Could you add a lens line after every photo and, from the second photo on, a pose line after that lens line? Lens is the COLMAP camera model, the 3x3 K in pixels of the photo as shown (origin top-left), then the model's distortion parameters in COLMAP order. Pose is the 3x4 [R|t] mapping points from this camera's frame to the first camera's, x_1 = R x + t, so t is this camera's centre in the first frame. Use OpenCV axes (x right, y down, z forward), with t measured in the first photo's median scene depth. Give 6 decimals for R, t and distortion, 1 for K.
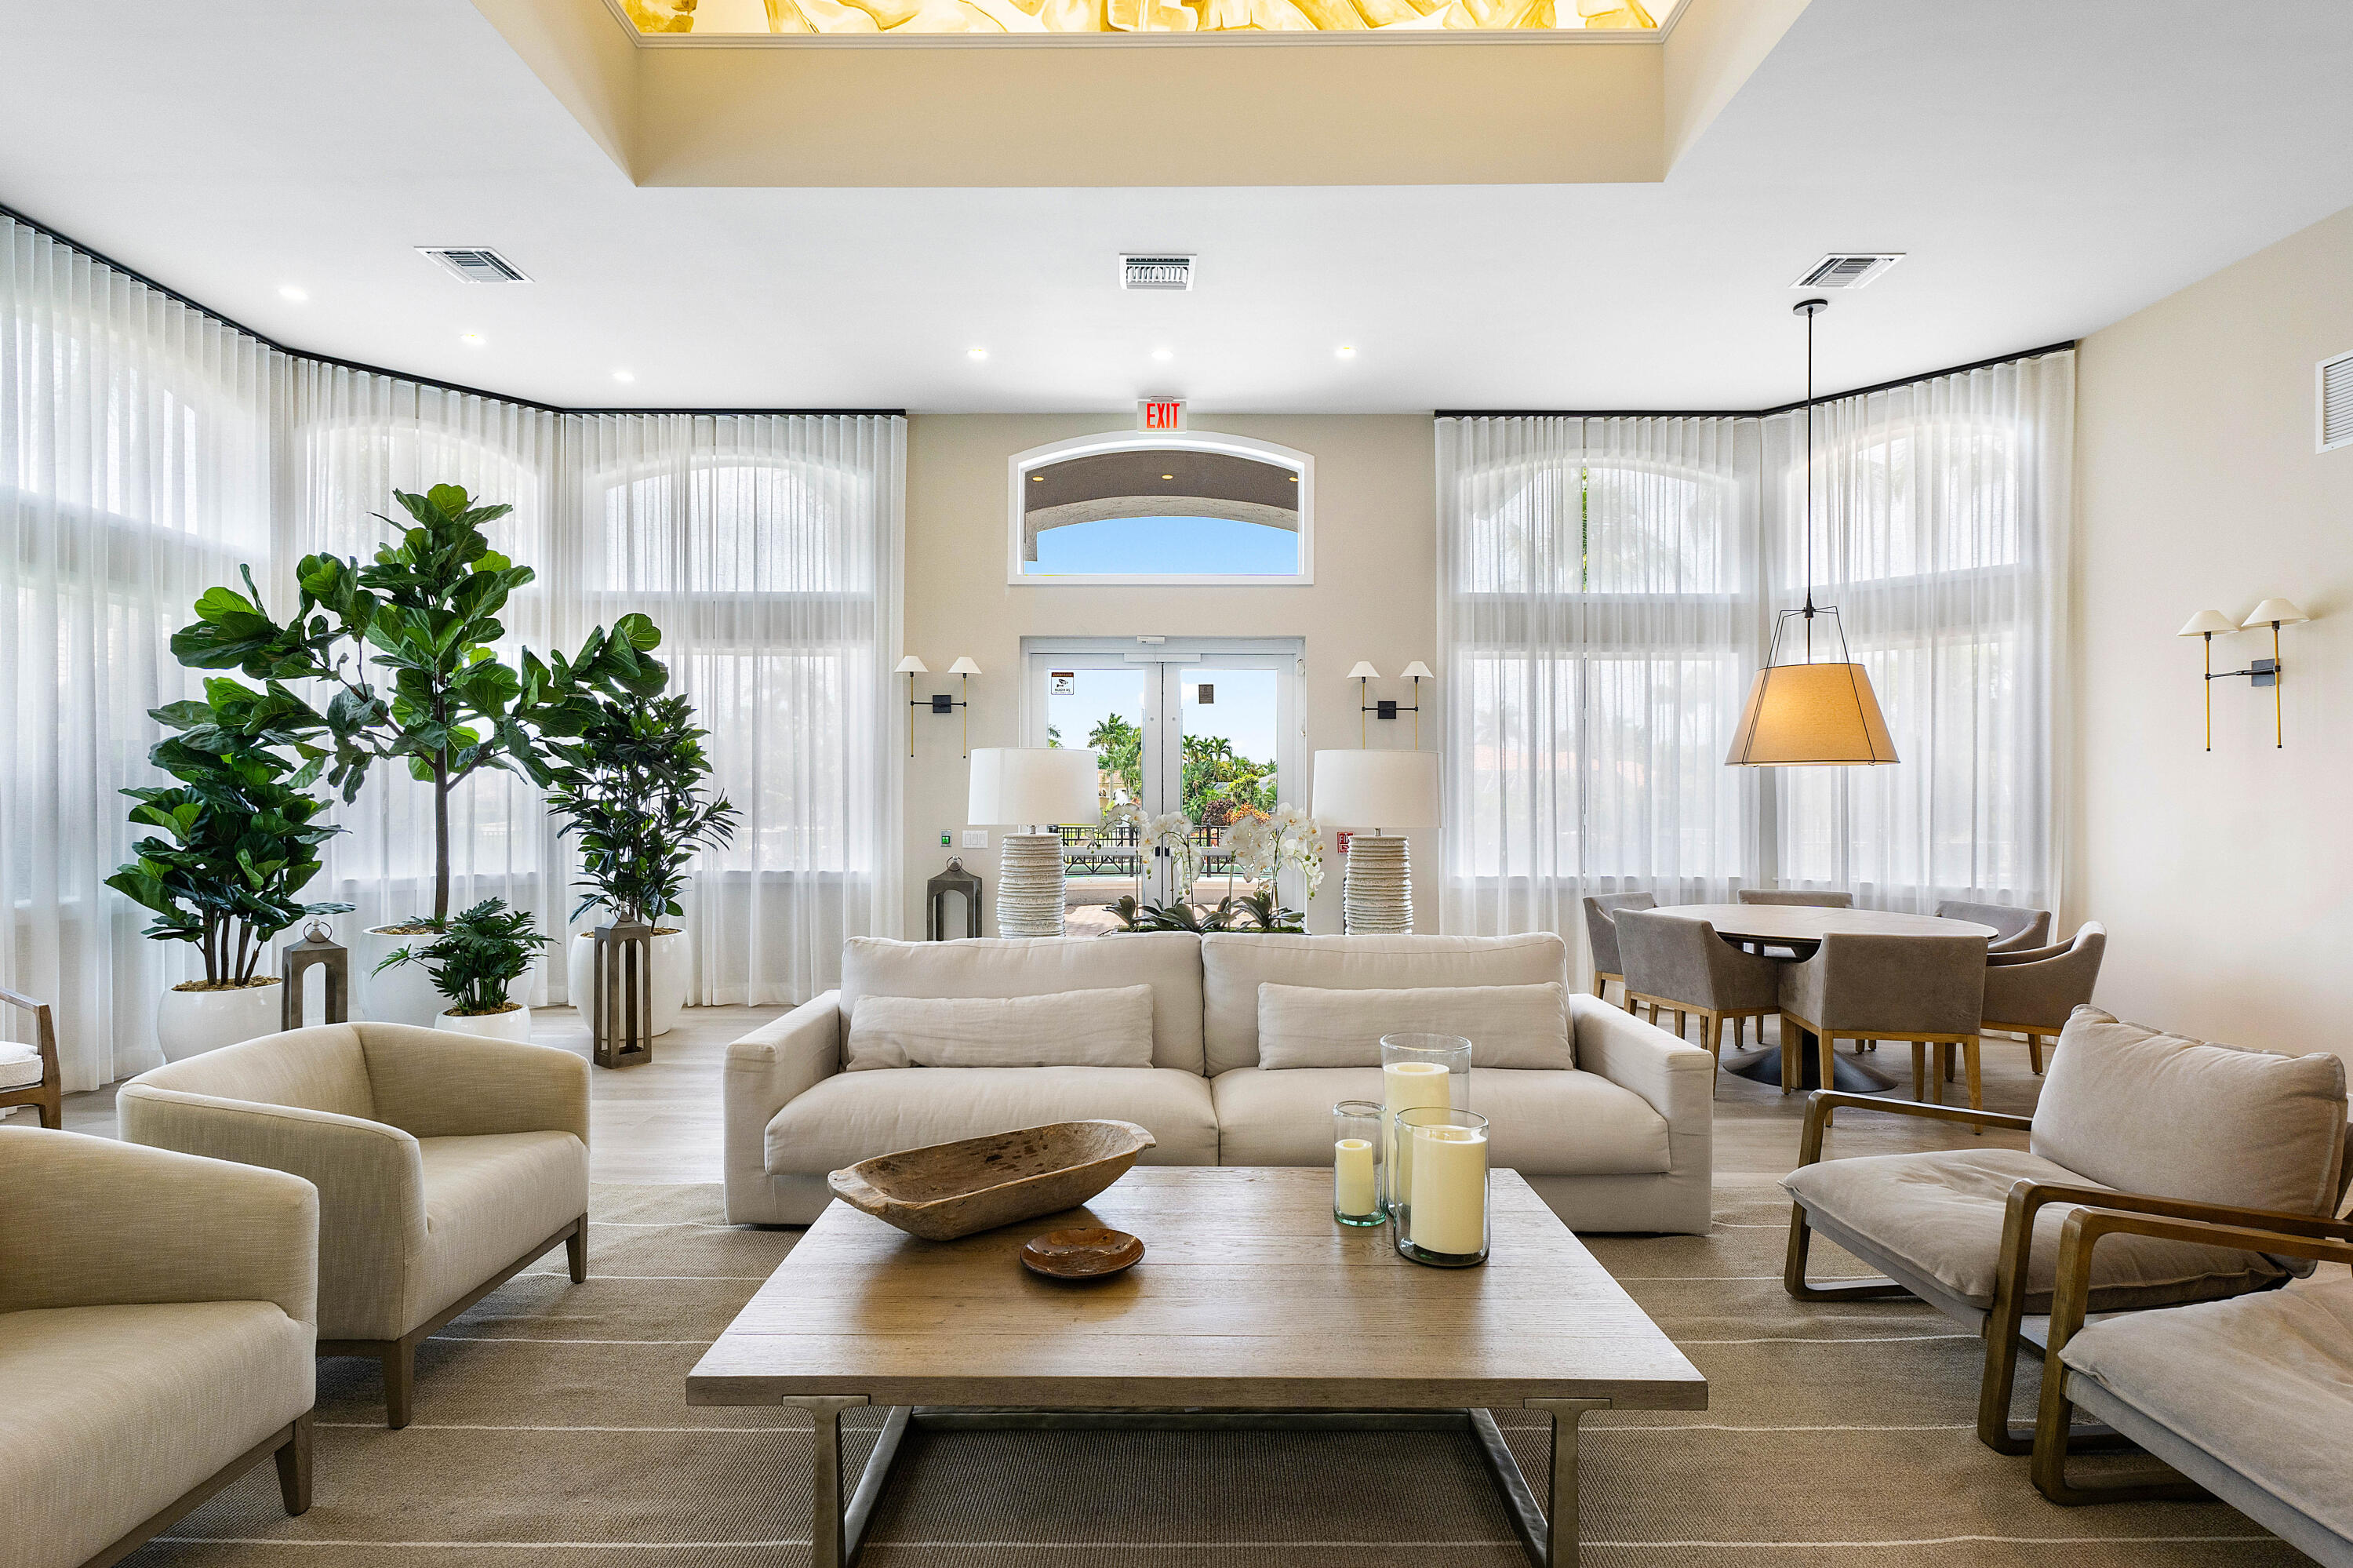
lens RADIAL K [[1165.2, 0, 1176.4], [0, 1165.2, 787.8], [0, 0, 1]] dist [0.002841, 0.000510]
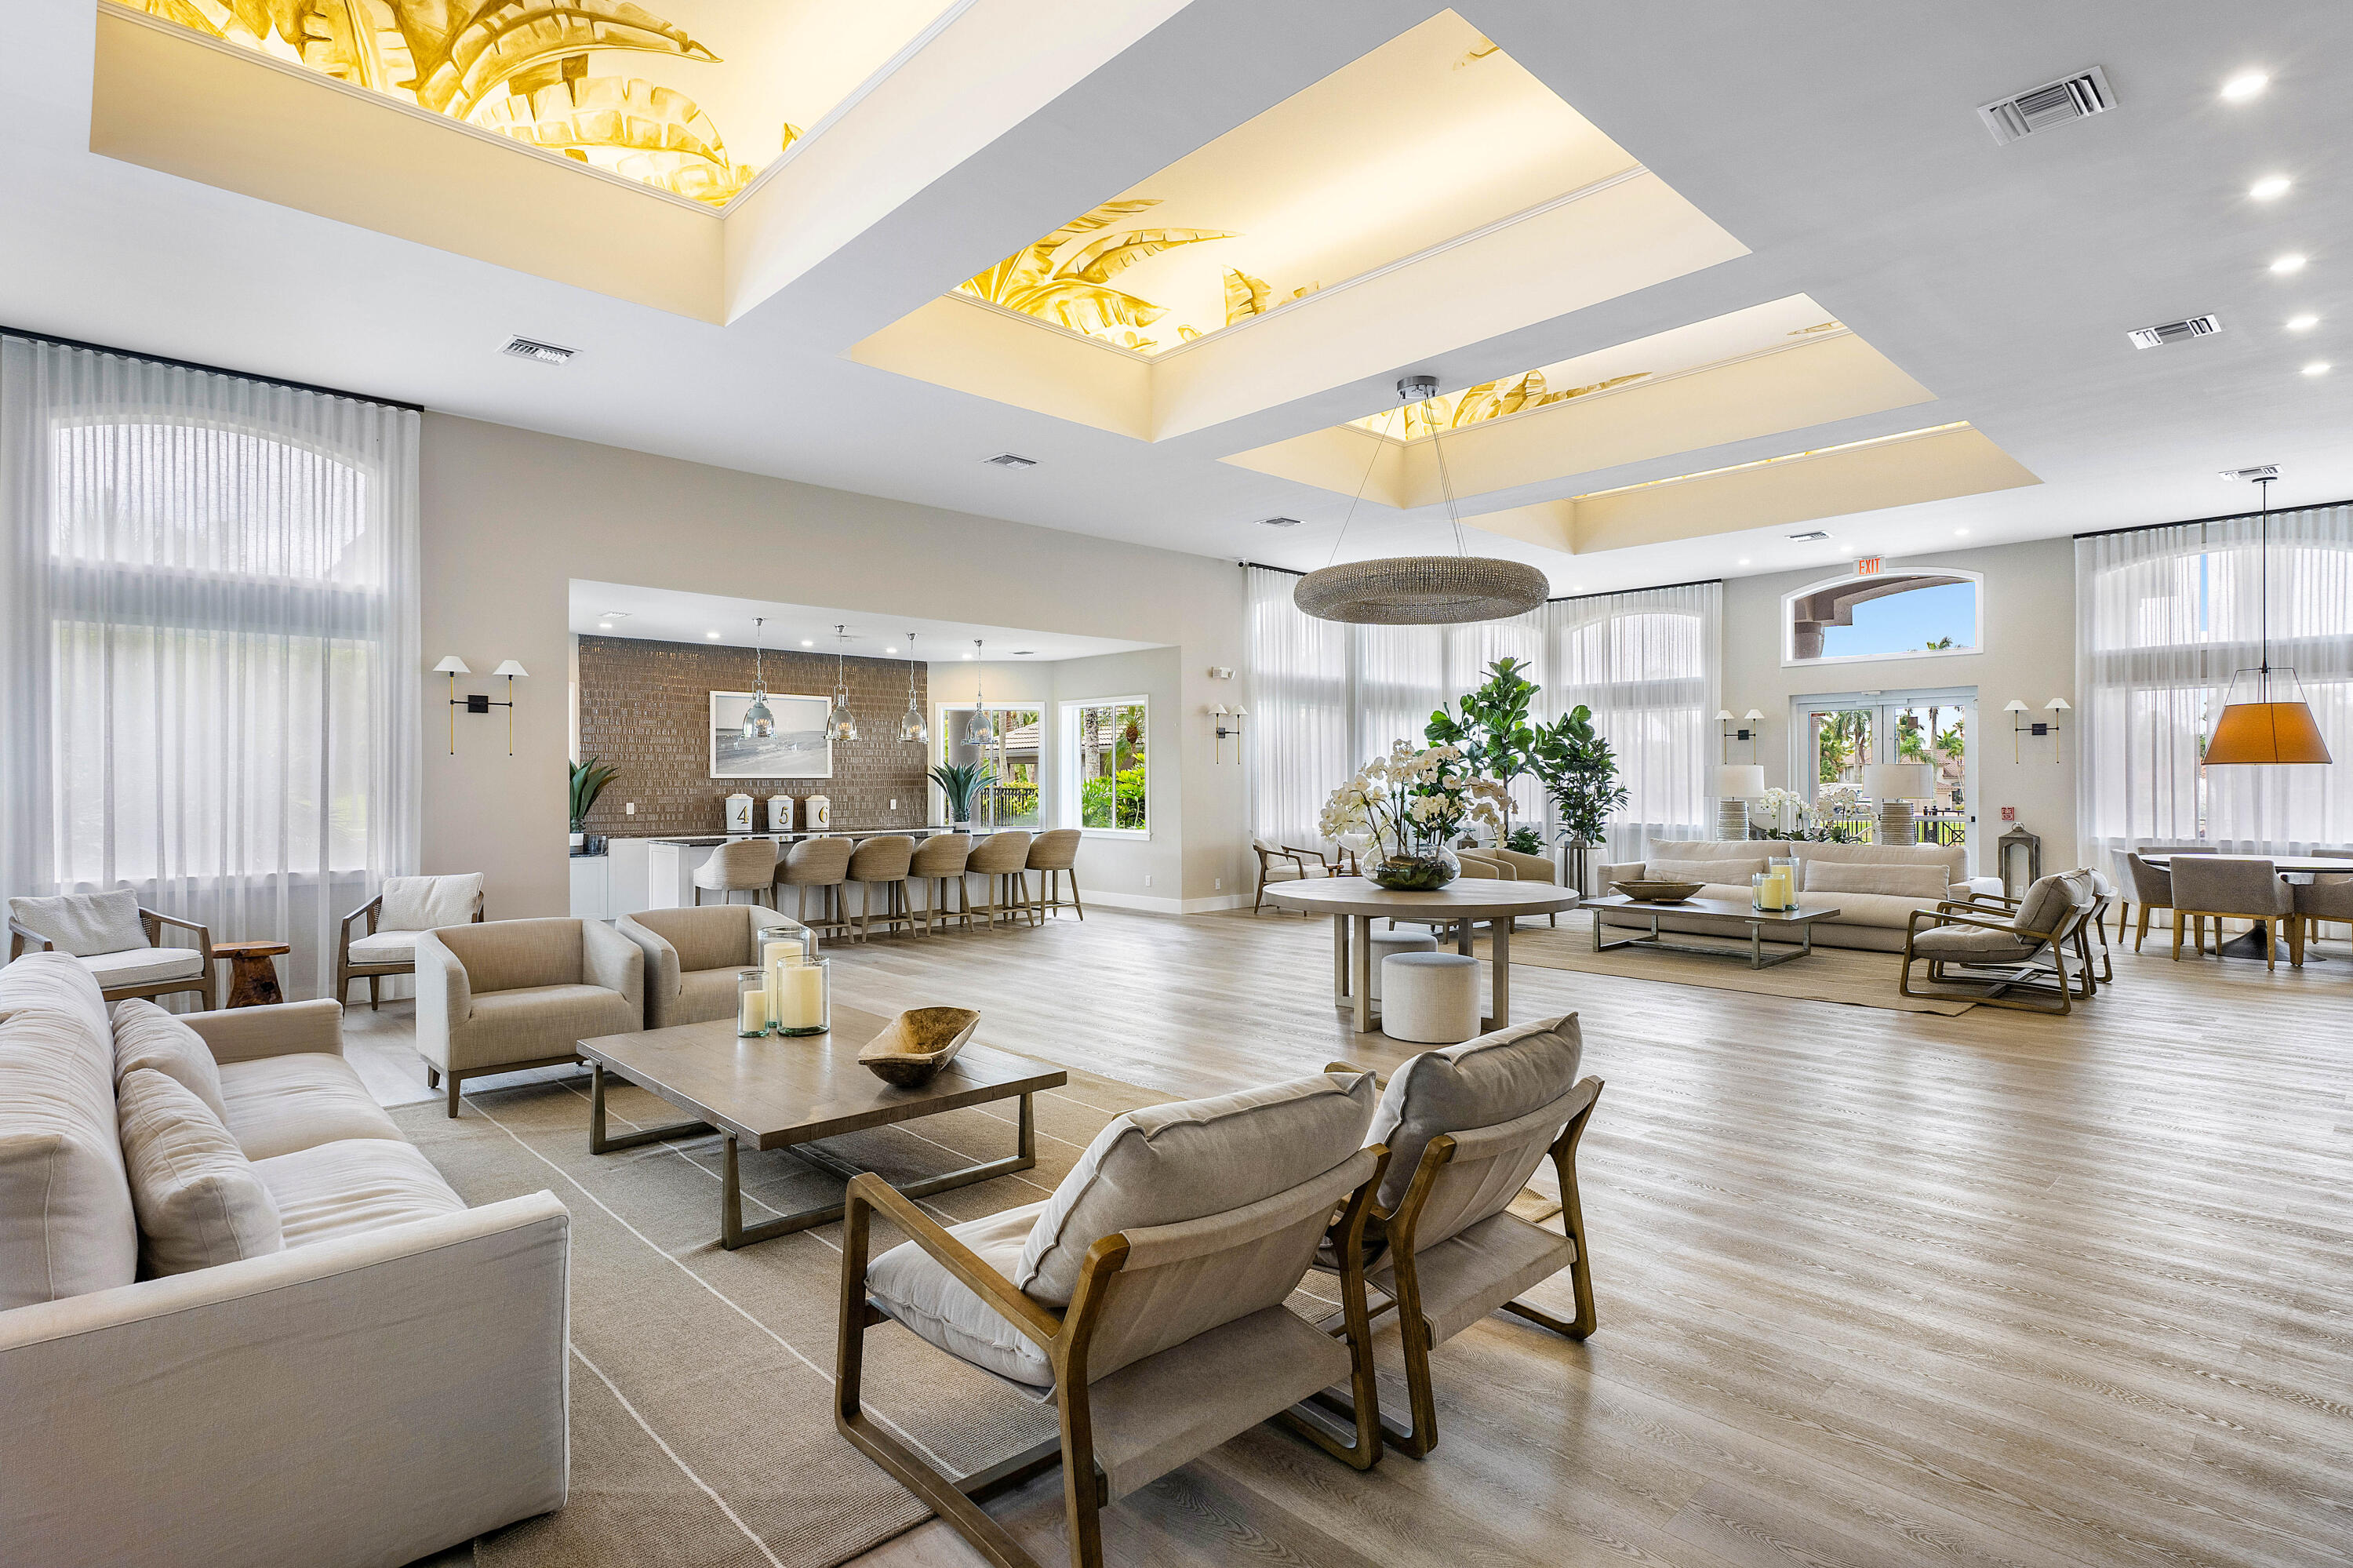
lens RADIAL K [[1165.2, 0, 1175.0], [0, 1165.2, 780.7], [0, 0, 1]] dist [0.002841, 0.000510]
pose [[0.692236, -0.004174, -0.721659, 0.630905], [0.005335, 0.999986, -0.000666, -0.004380], [0.721652, -0.003389, 0.692248, -1.151222]]
